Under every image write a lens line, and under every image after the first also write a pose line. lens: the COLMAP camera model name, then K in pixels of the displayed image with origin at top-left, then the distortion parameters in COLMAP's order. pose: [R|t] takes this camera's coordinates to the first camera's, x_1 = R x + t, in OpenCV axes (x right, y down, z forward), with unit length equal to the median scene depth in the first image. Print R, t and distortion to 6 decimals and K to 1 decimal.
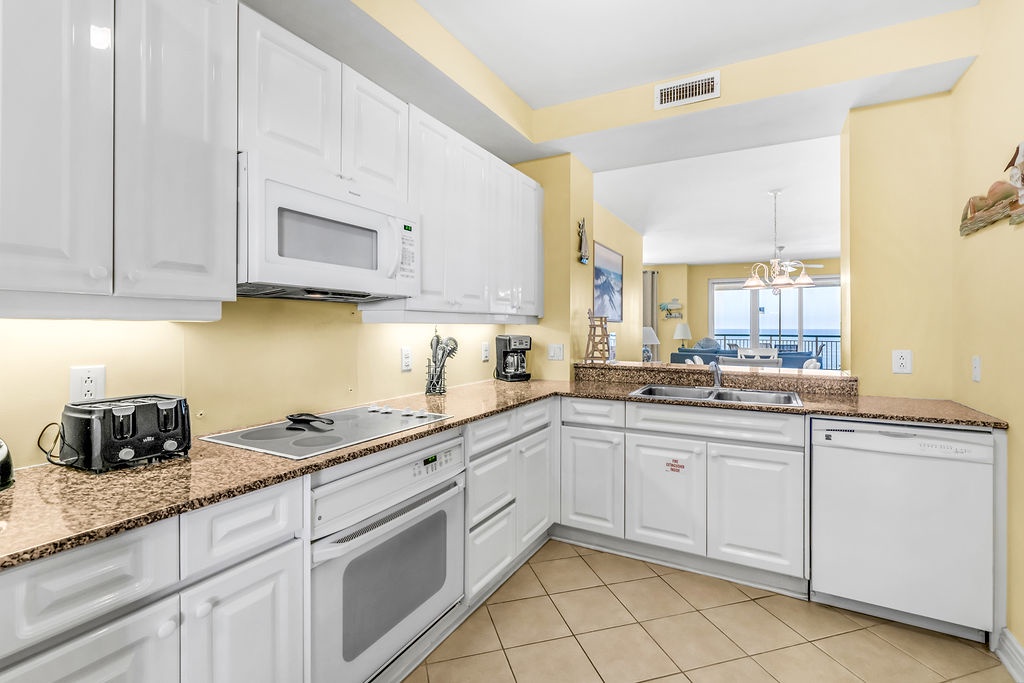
lens RADIAL K [[471.9, 0, 515.6], [0, 471.9, 326.6], [0, 0, 1]] dist [-0.001807, -0.000056]
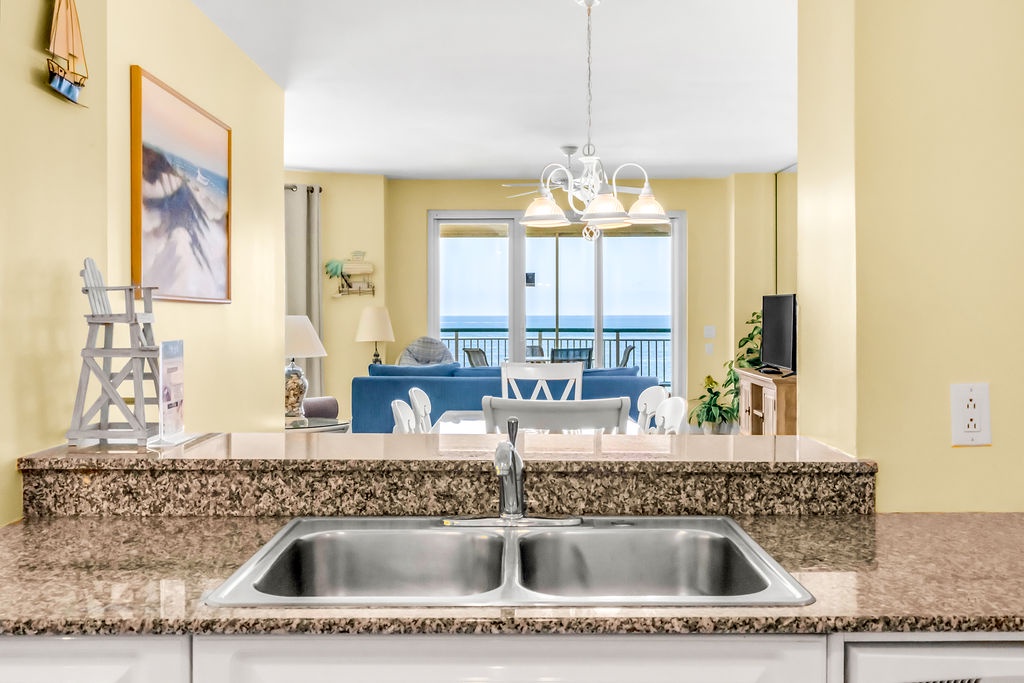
lens RADIAL K [[1003.3, 0, 512.0], [0, 1003.3, 341.5], [0, 0, 1]] dist [-0.003247, -0.005839]
pose [[0.886889, -0.016604, 0.461684, 0.062087], [0.003331, 0.999558, 0.029549, -0.002520], [-0.461970, -0.024669, 0.886552, 0.204472]]
